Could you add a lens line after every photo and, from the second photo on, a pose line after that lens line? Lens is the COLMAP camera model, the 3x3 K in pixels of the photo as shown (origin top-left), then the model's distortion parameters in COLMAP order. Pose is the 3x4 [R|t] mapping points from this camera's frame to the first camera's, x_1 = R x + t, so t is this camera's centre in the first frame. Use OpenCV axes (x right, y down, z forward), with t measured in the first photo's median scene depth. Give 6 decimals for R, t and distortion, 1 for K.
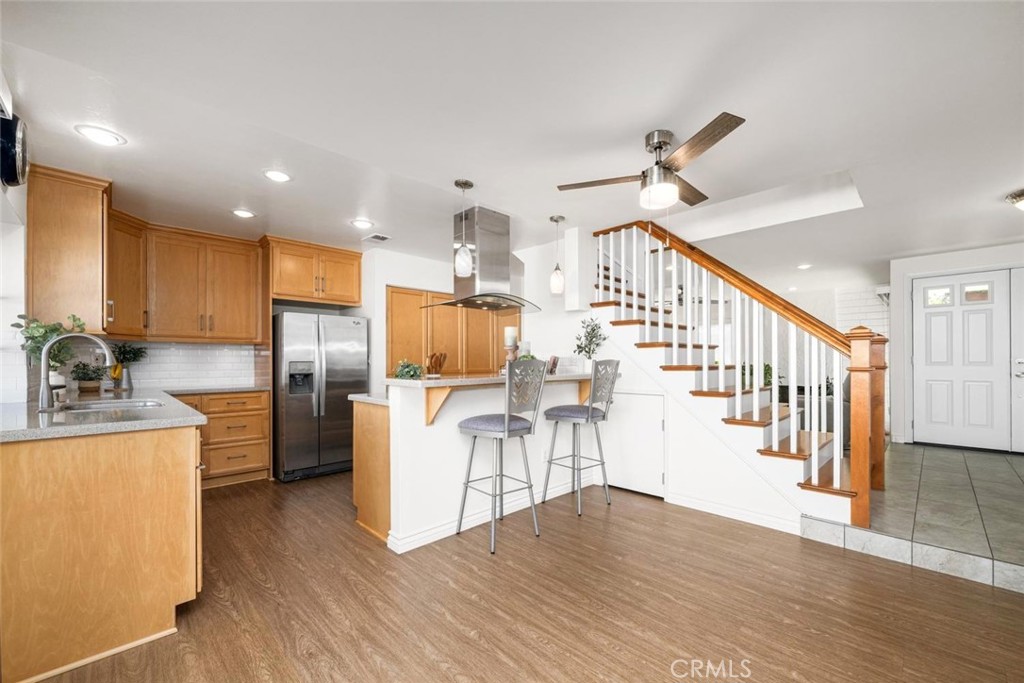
lens RADIAL K [[412.4, 0, 519.6], [0, 412.4, 362.9], [0, 0, 1]] dist [-0.000063, -0.000561]
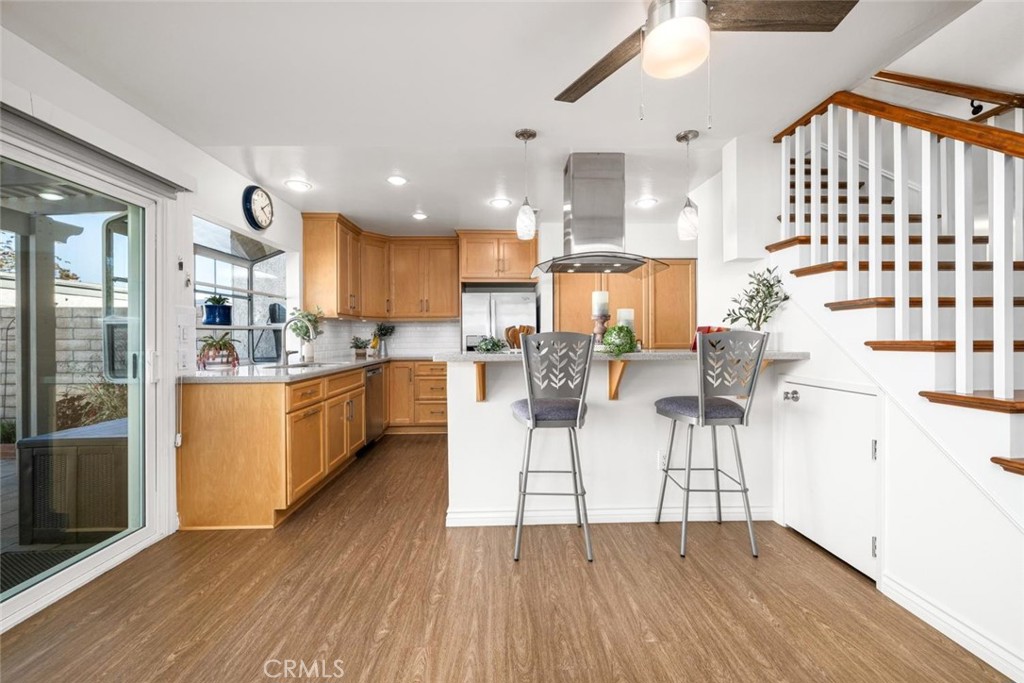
lens RADIAL K [[412.4, 0, 508.8], [0, 412.4, 339.4], [0, 0, 1]] dist [-0.000063, -0.000561]
pose [[0.733179, 0.003350, -0.680028, 0.371532], [0.000793, 0.999983, 0.005781, 0.001217], [0.680036, -0.004778, 0.733164, 0.273828]]
